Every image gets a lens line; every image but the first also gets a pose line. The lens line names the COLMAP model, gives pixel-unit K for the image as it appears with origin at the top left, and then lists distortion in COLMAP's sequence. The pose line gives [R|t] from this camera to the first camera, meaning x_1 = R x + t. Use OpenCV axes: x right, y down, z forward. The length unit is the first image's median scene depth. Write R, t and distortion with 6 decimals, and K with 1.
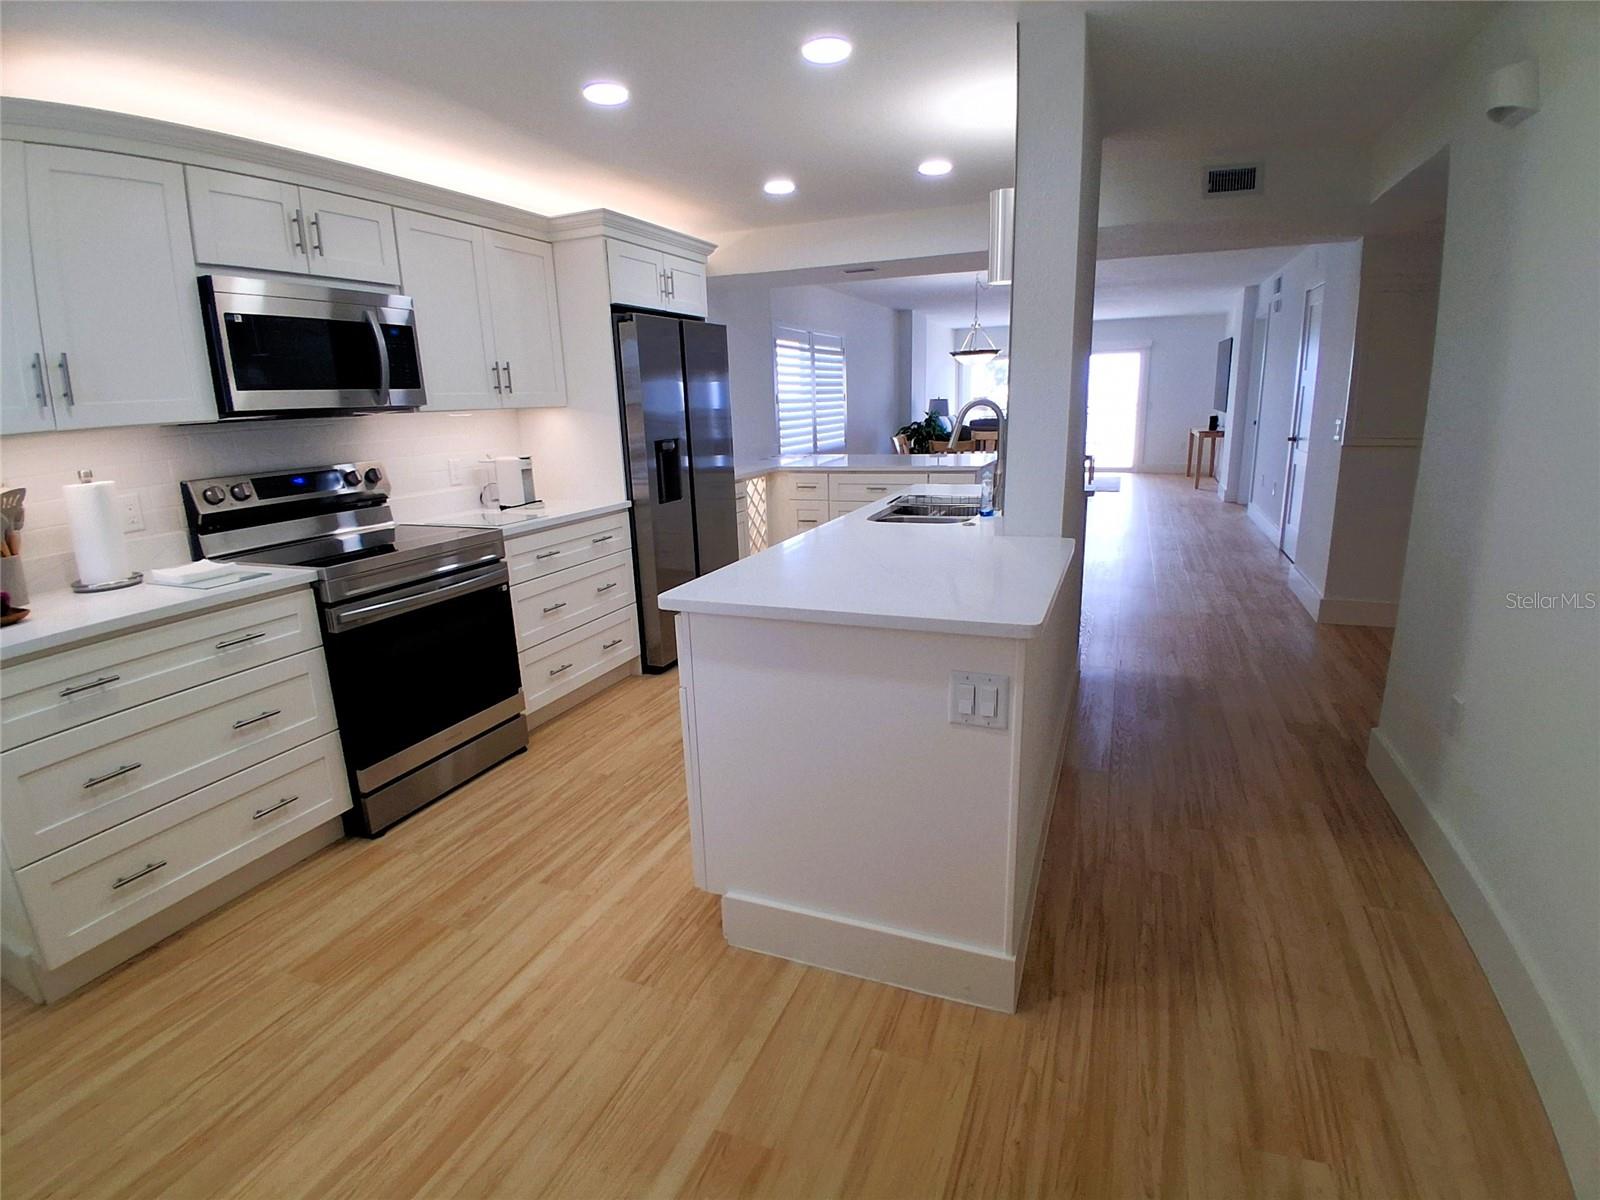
lens RADIAL K [[799.4, 0, 798.9], [0, 799.4, 602.1], [0, 0, 1]] dist [0.010797, -0.052903]
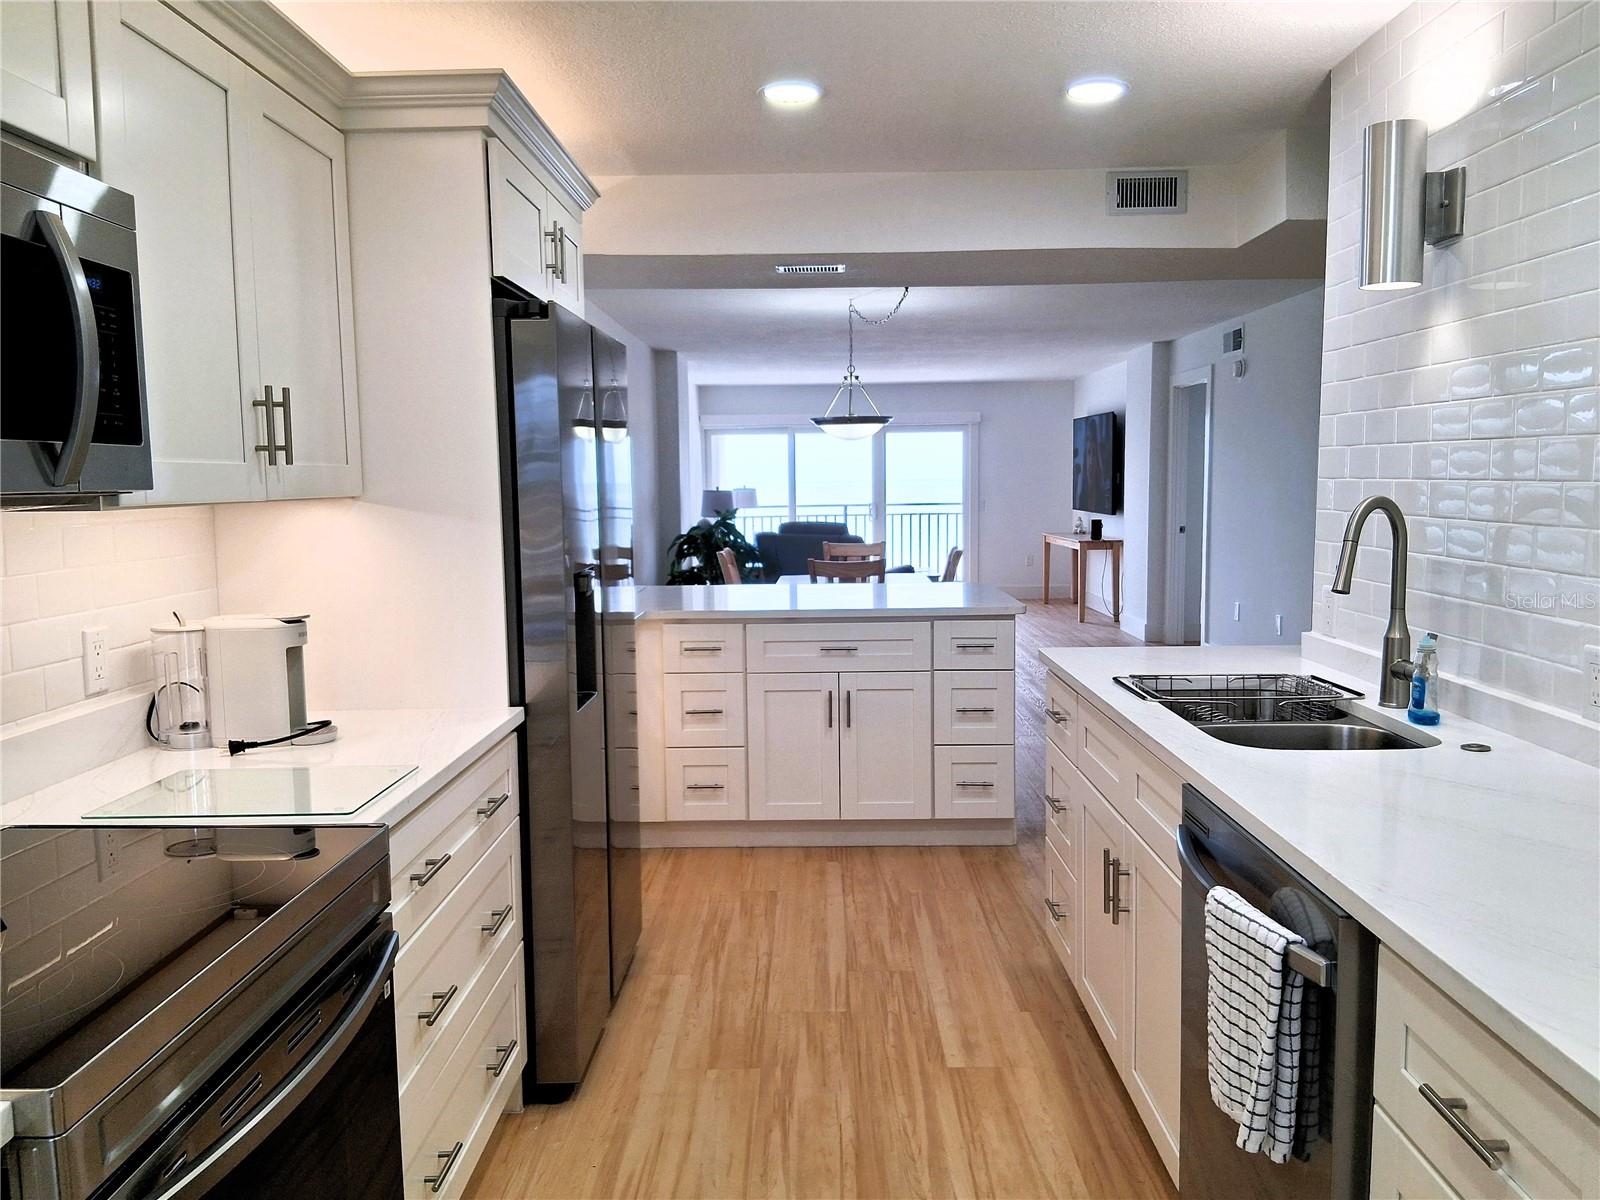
lens RADIAL K [[1209.5, 0, 803.8], [0, 1209.5, 600.1], [0, 0, 1]] dist [0.105251, -0.175884]
pose [[0.930452, -0.016950, 0.366021, -0.449156], [0.074212, 0.986944, -0.142949, -0.111978], [-0.358819, 0.160170, 0.919562, 0.454571]]
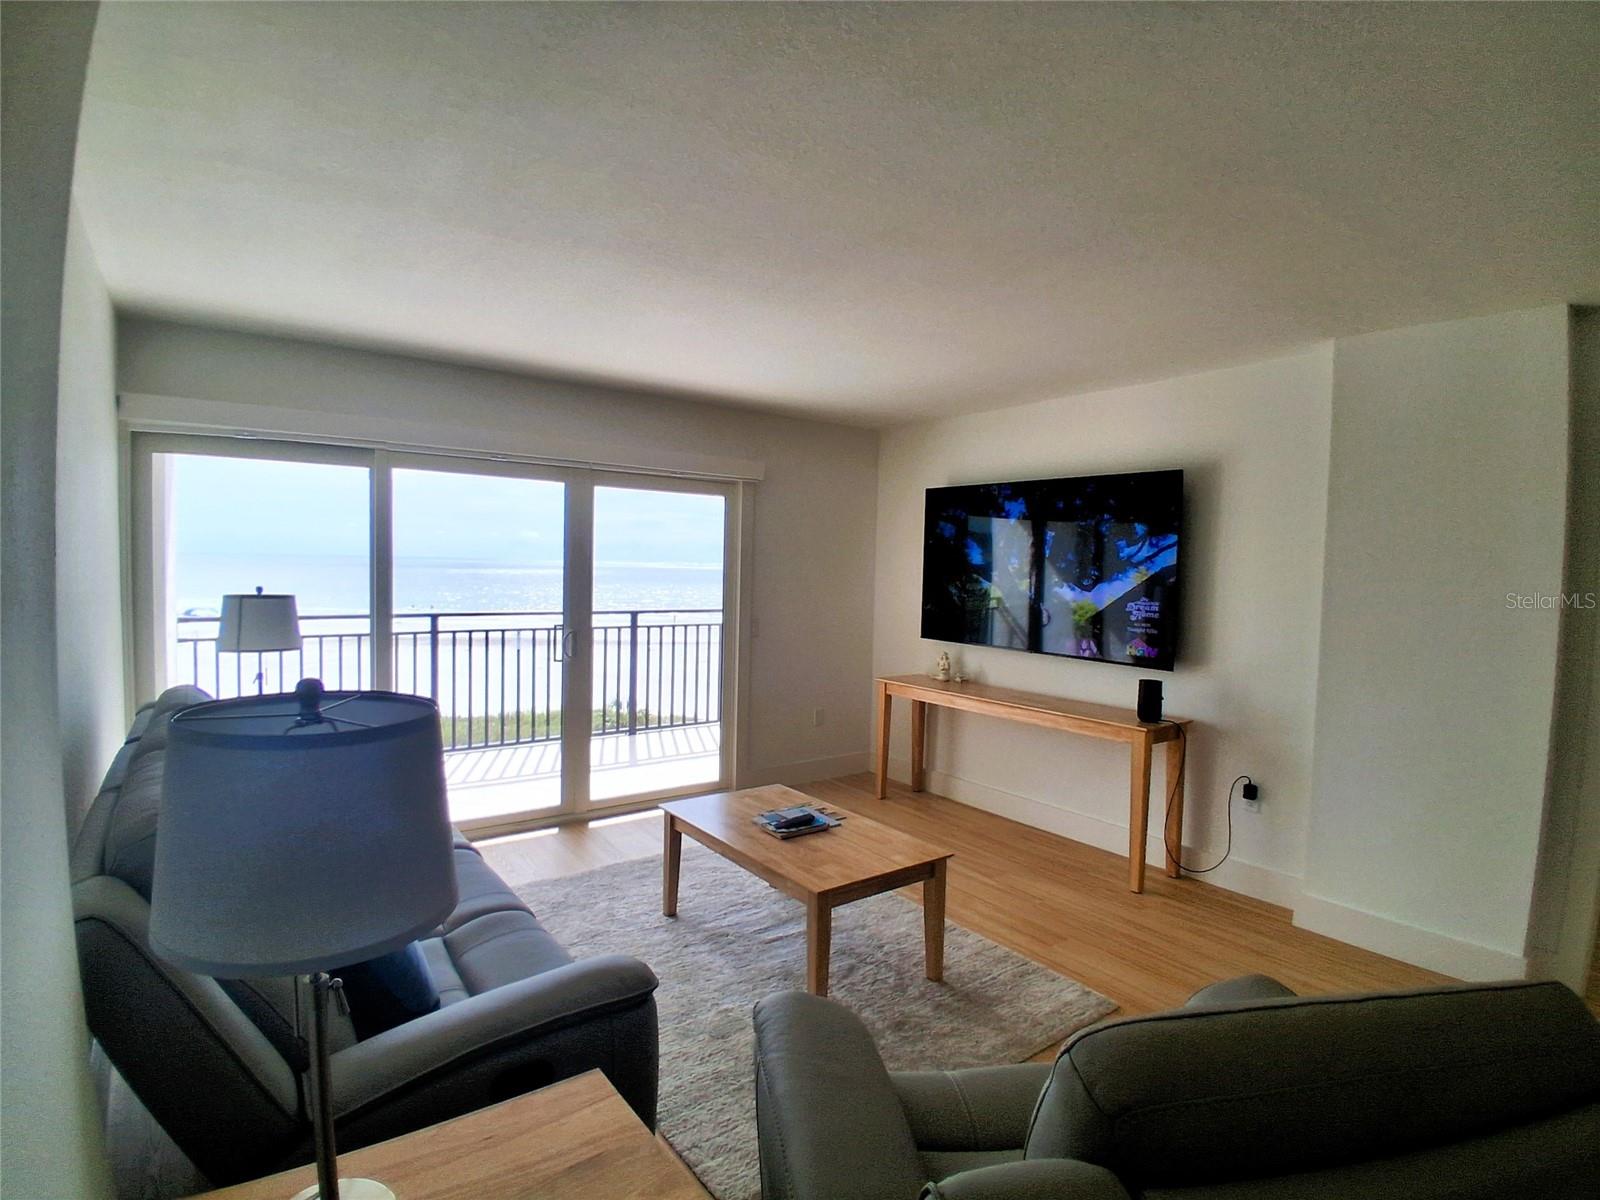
lens RADIAL K [[799.4, 0, 798.9], [0, 799.4, 602.1], [0, 0, 1]] dist [0.010797, -0.052903]
pose [[0.521370, 0.005466, 0.853313, 0.563006], [0.173557, 0.978399, -0.112310, -1.023334], [-0.835495, 0.206654, 0.509159, 3.797520]]
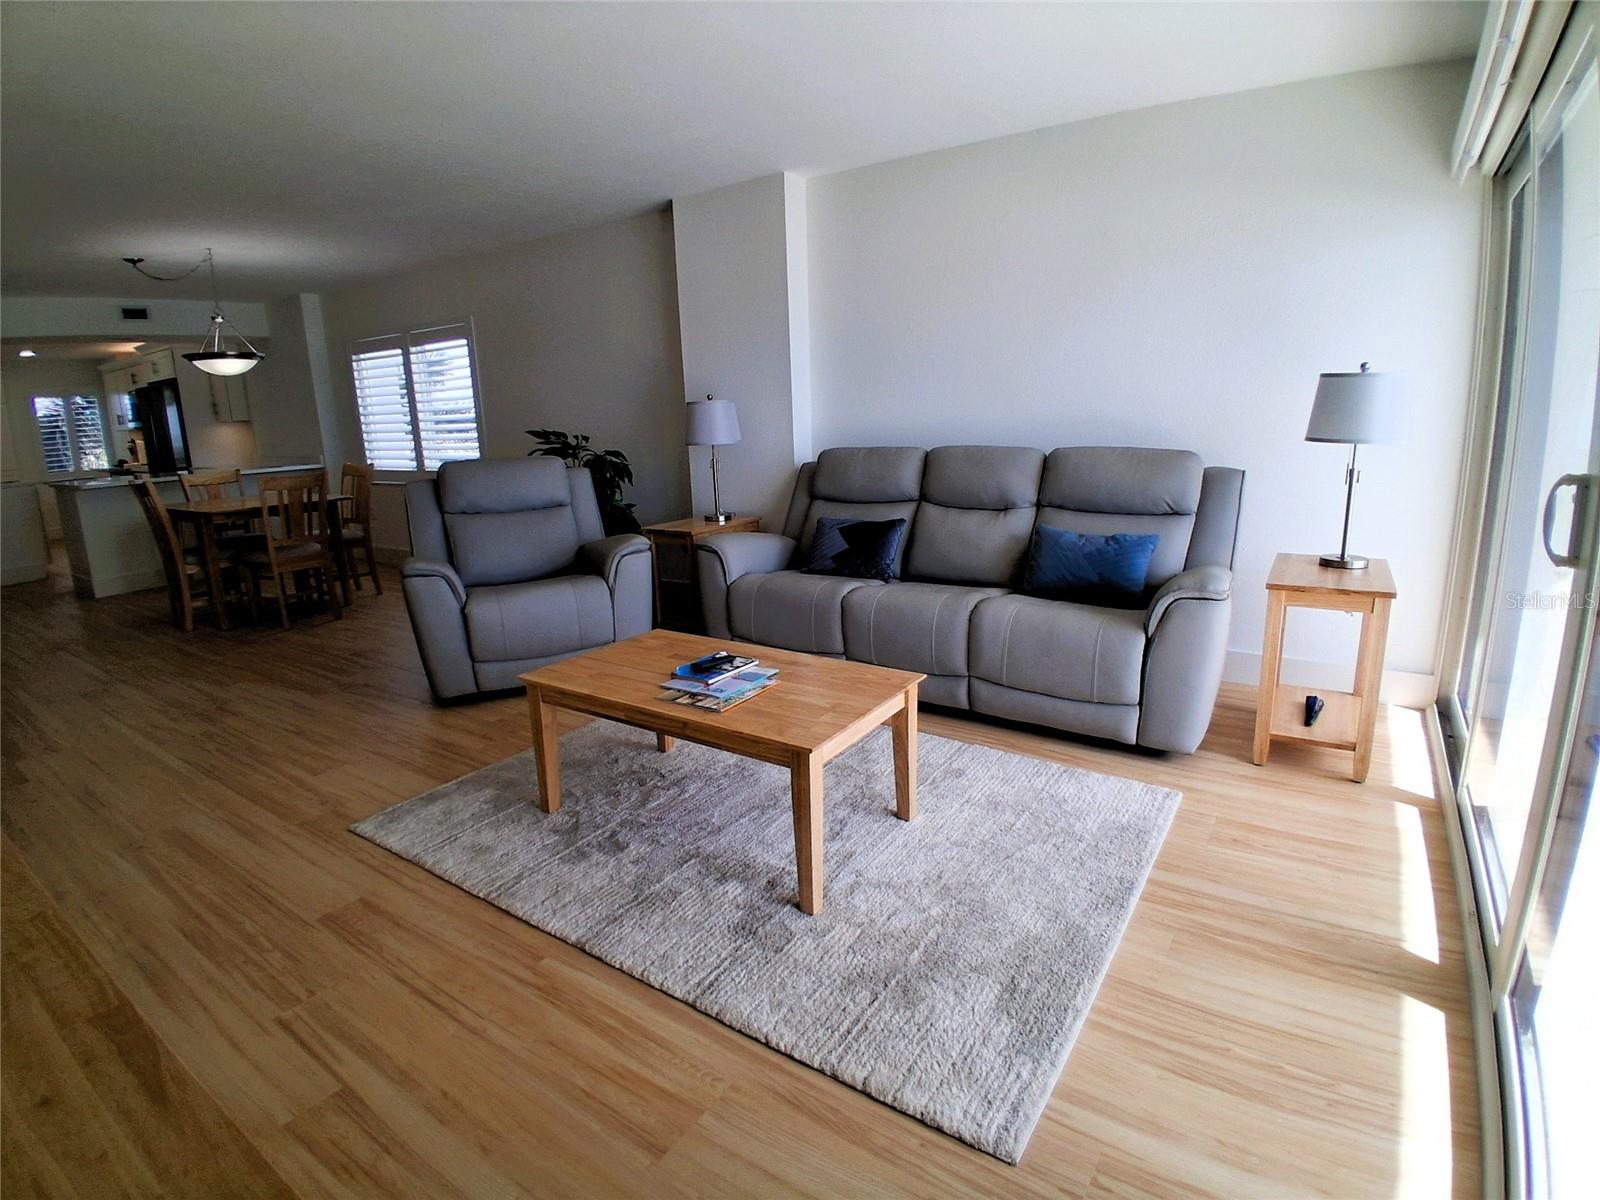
lens RADIAL K [[799.4, 0, 798.9], [0, 799.4, 602.1], [0, 0, 1]] dist [0.010797, -0.052903]
pose [[-0.209695, 0.262161, -0.941966, 2.446019], [-0.201466, 0.931128, 0.303994, -1.217273], [0.956786, 0.253520, -0.142436, 4.698296]]
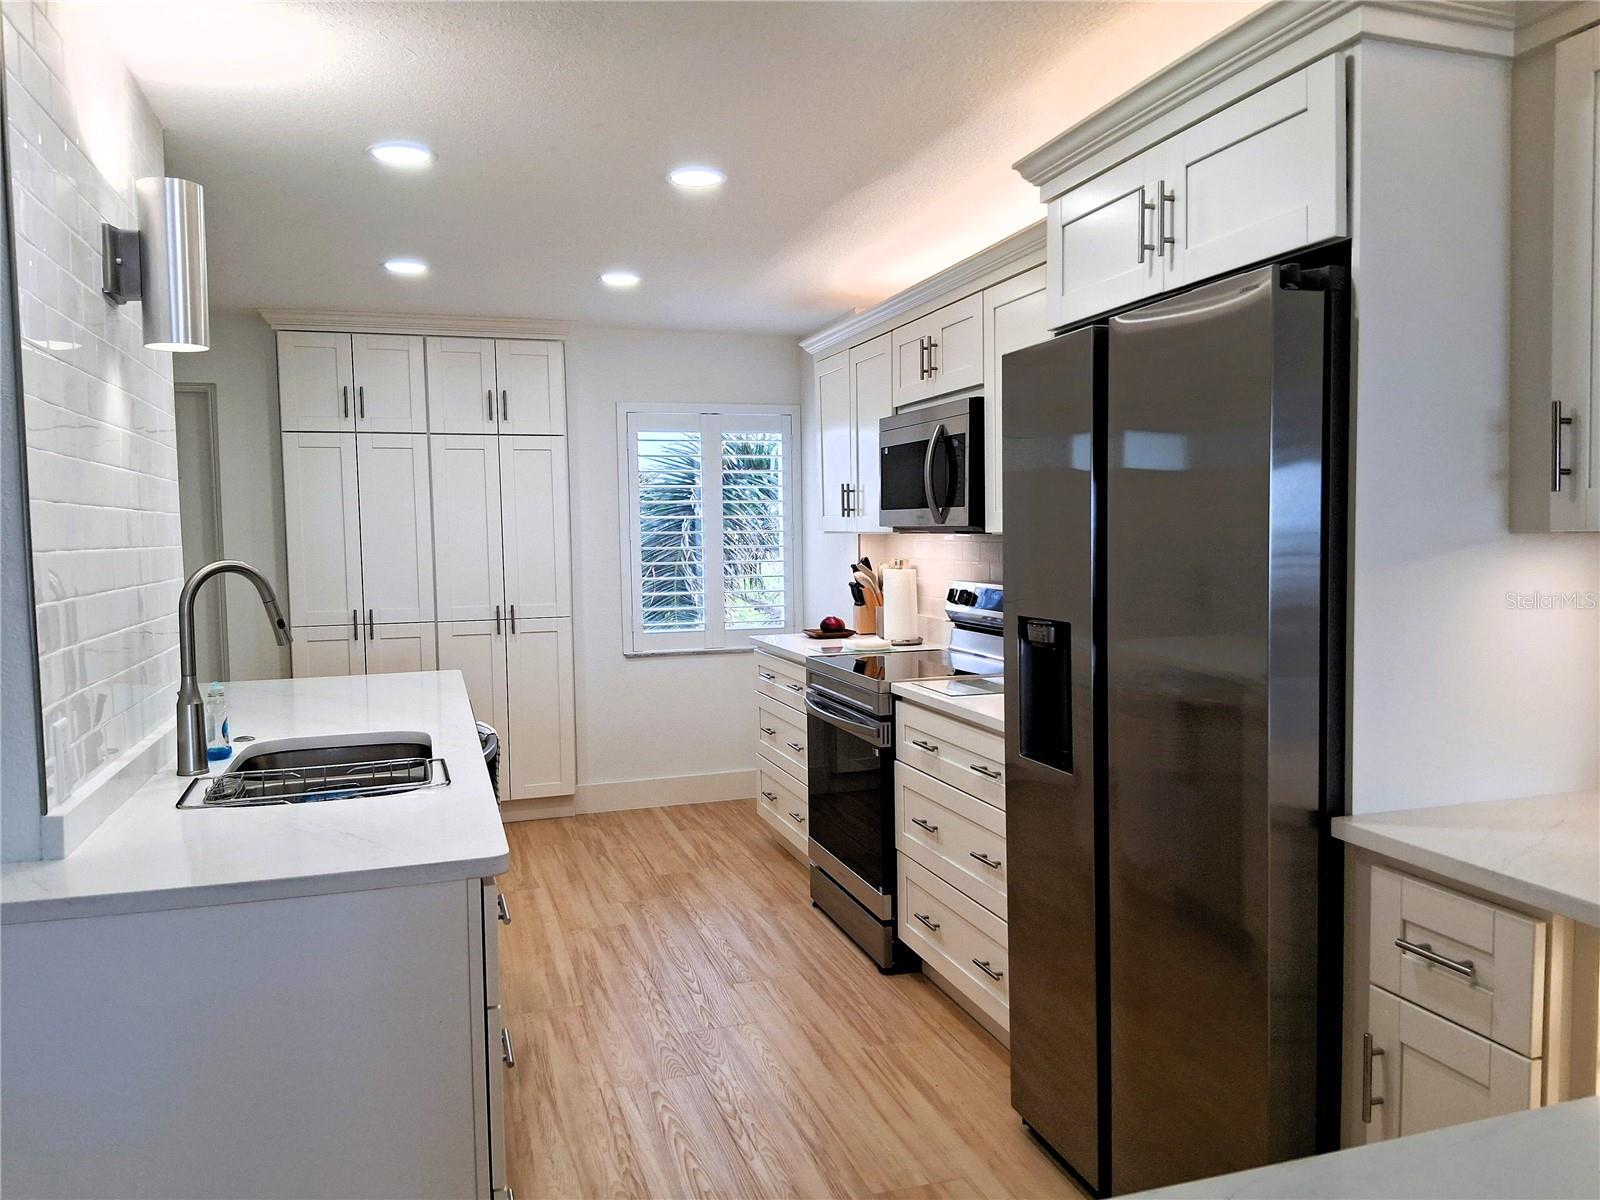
lens RADIAL K [[1209.5, 0, 803.8], [0, 1209.5, 600.1], [0, 0, 1]] dist [0.105251, -0.175884]
pose [[-0.769851, 0.084015, -0.632669, 0.502782], [-0.118135, 0.955410, 0.270623, -0.550333], [0.627194, 0.283080, -0.725598, 2.042946]]
